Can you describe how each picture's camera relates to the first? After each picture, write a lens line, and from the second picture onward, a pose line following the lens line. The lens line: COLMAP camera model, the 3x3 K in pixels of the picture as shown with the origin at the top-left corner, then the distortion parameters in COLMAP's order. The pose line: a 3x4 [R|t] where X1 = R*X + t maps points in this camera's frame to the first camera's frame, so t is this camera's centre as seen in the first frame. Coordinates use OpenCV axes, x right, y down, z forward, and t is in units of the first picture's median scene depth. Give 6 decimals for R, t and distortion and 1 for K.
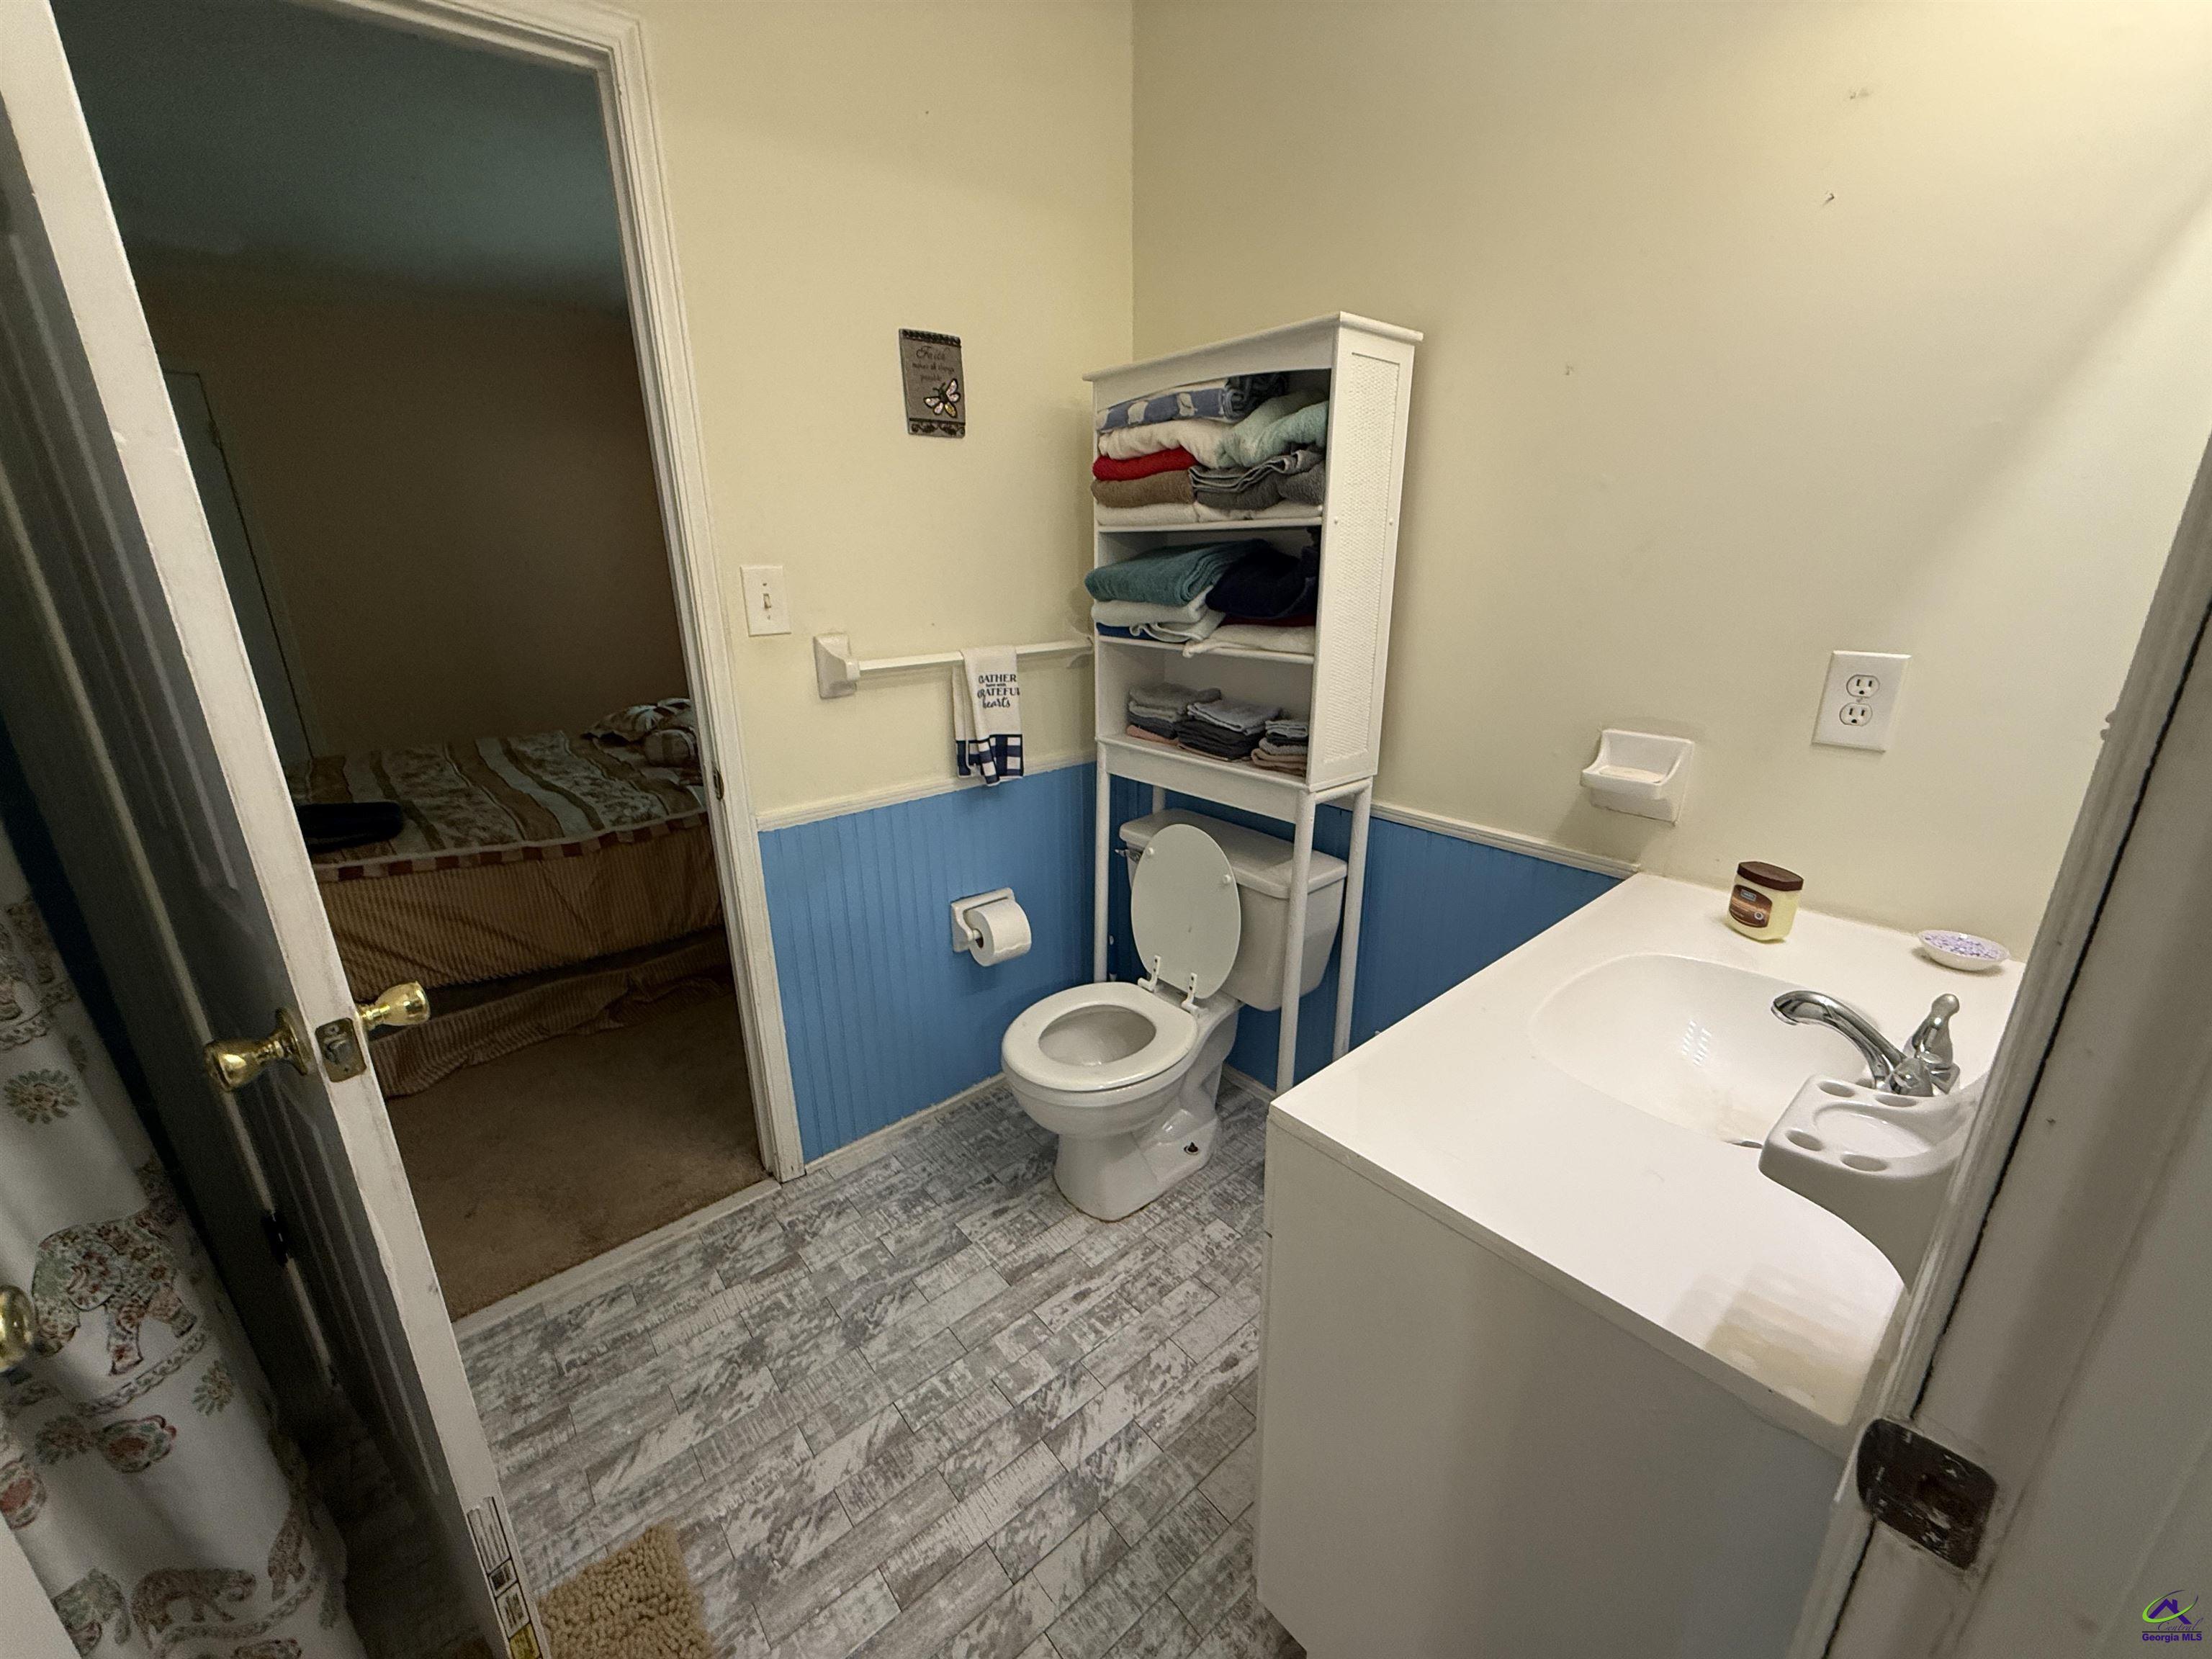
lens RADIAL K [[891.7, 0, 1103.7], [0, 891.7, 831.8], [0, 0, 1]] dist [-0.000531, -0.000028]
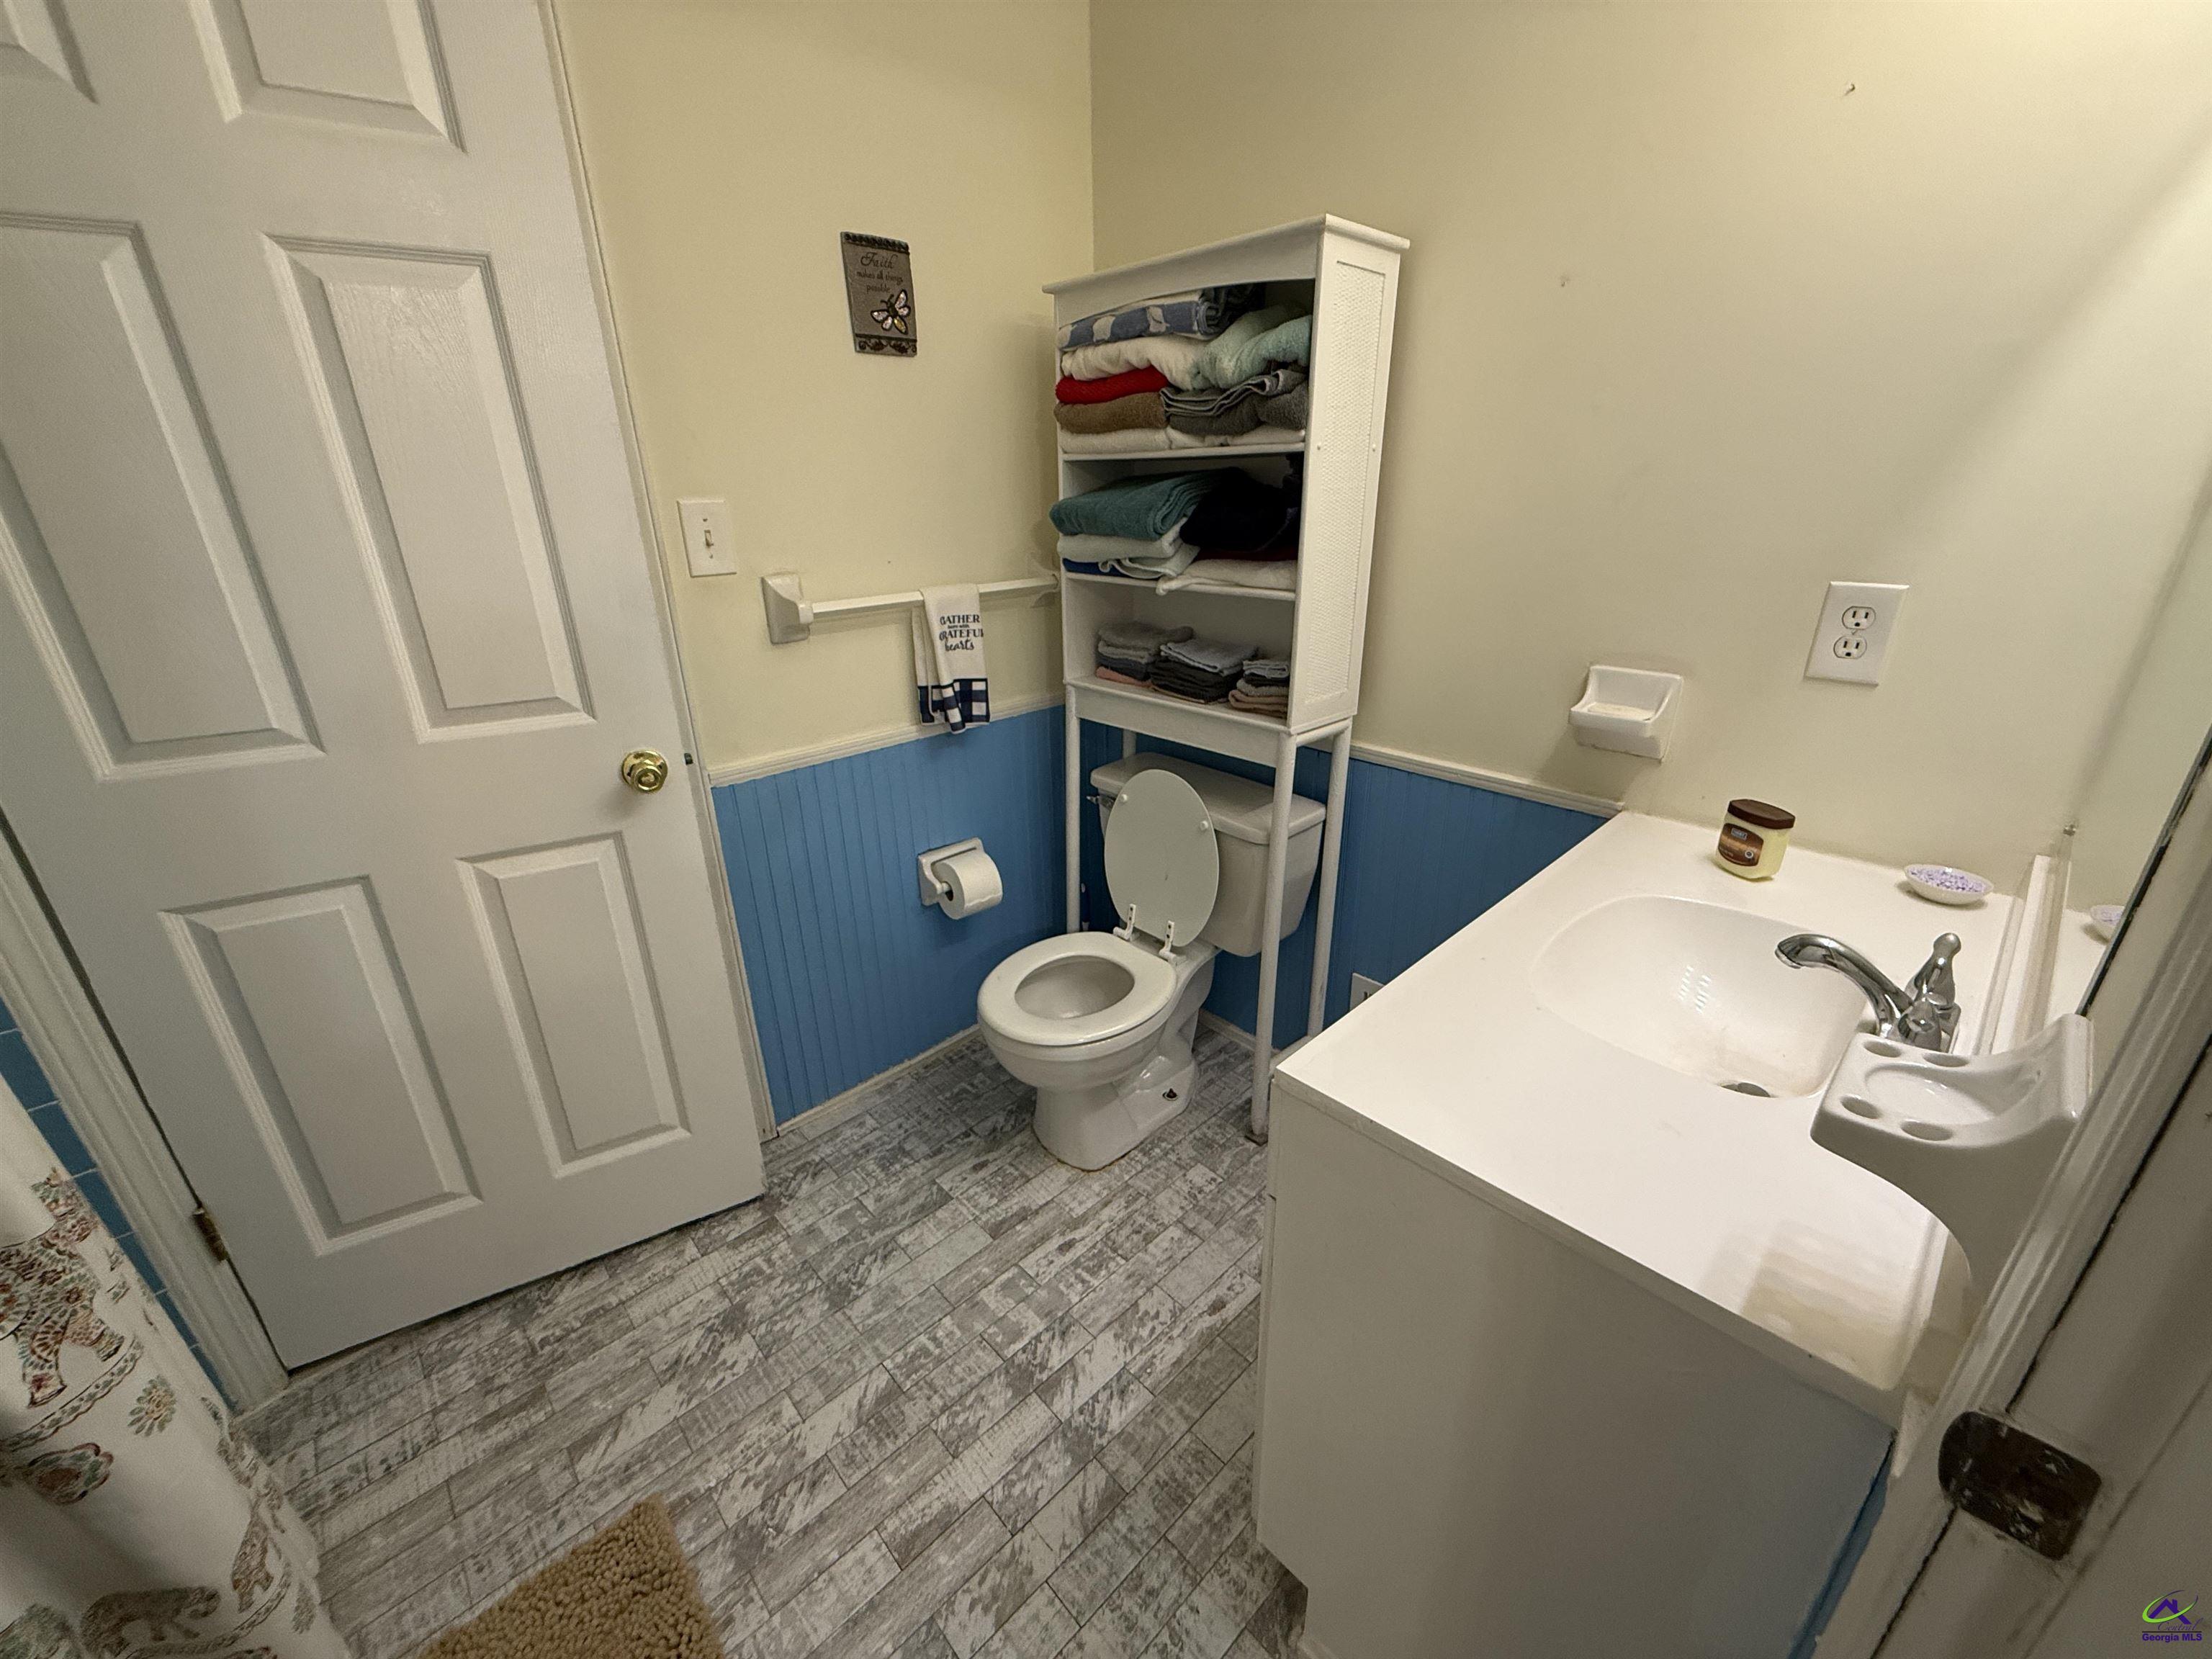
lens RADIAL K [[891.7, 0, 1103.7], [0, 891.7, 831.8], [0, 0, 1]] dist [-0.000531, -0.000028]
pose [[0.998476, -0.024764, 0.049326, -0.022434], [0.021287, 0.997333, 0.069818, -0.011509], [-0.050923, -0.068662, 0.996339, 0.038544]]
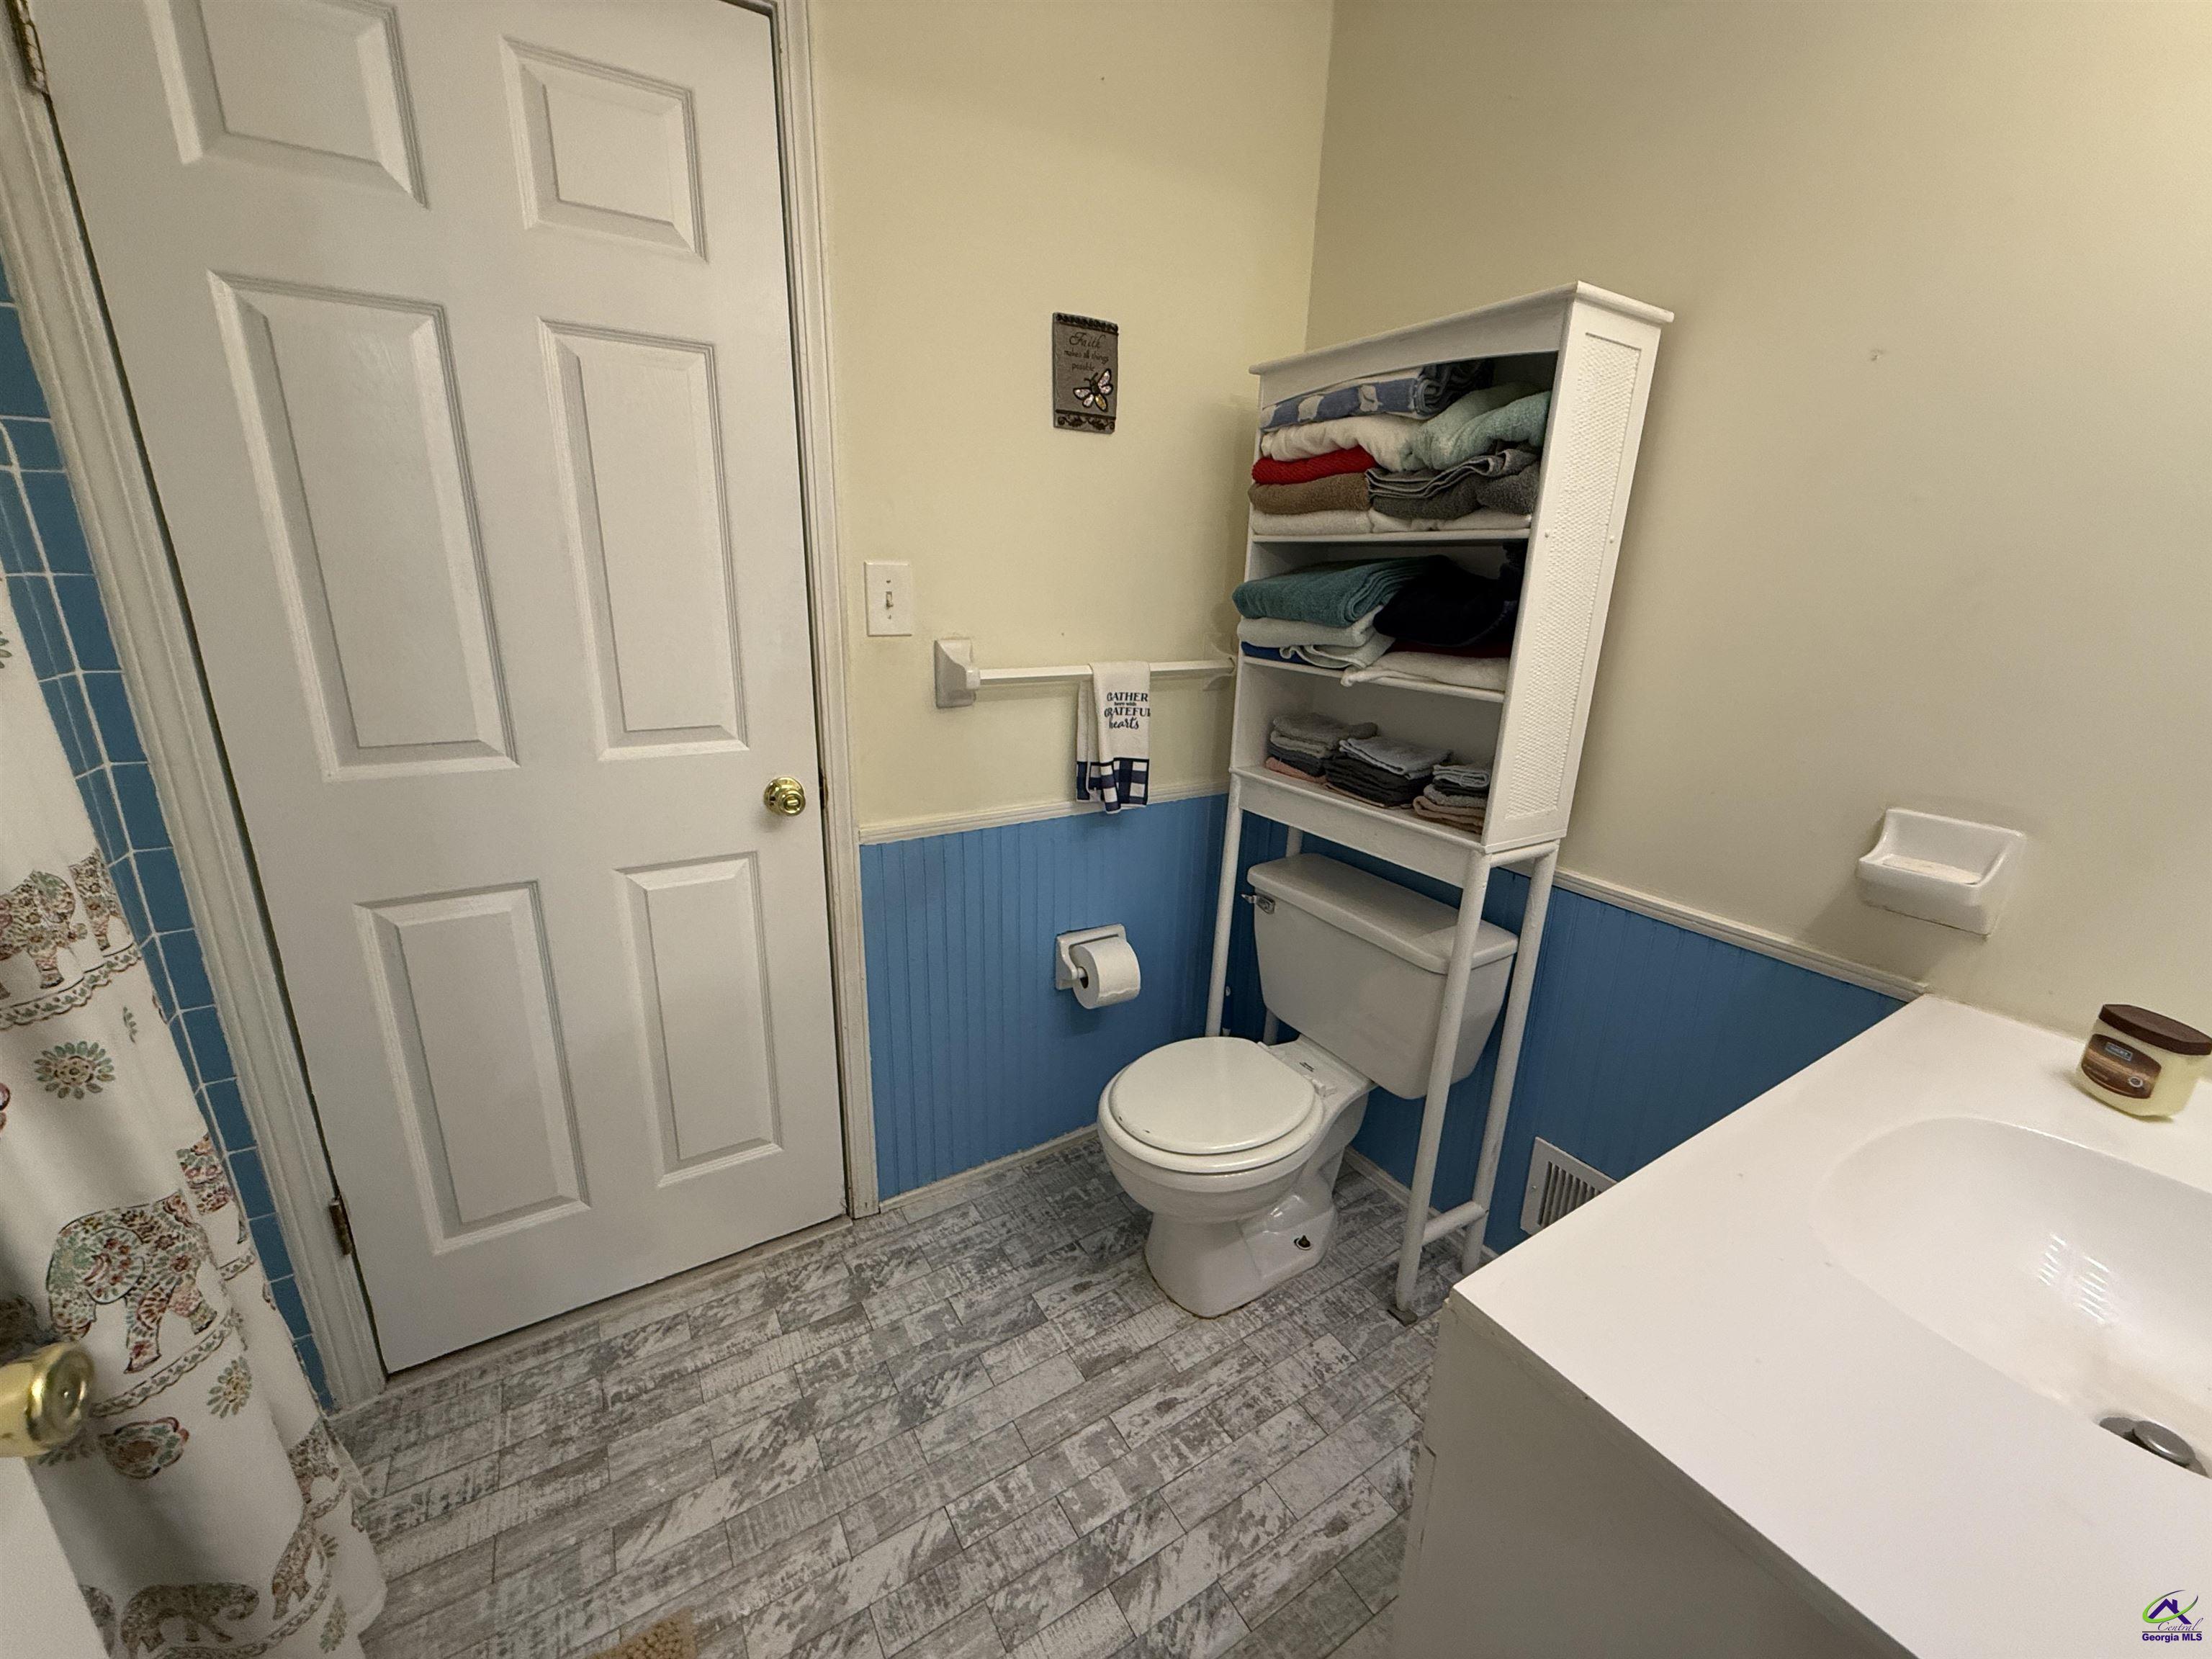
lens RADIAL K [[887.9, 0, 1099.9], [0, 887.9, 826.5], [0, 0, 1]] dist [-0.000743, -0.000035]
pose [[0.988190, 0.079183, -0.131192, -0.020829], [-0.082637, 0.996357, -0.021086, -0.021997], [0.129044, 0.031678, 0.991133, 0.121161]]
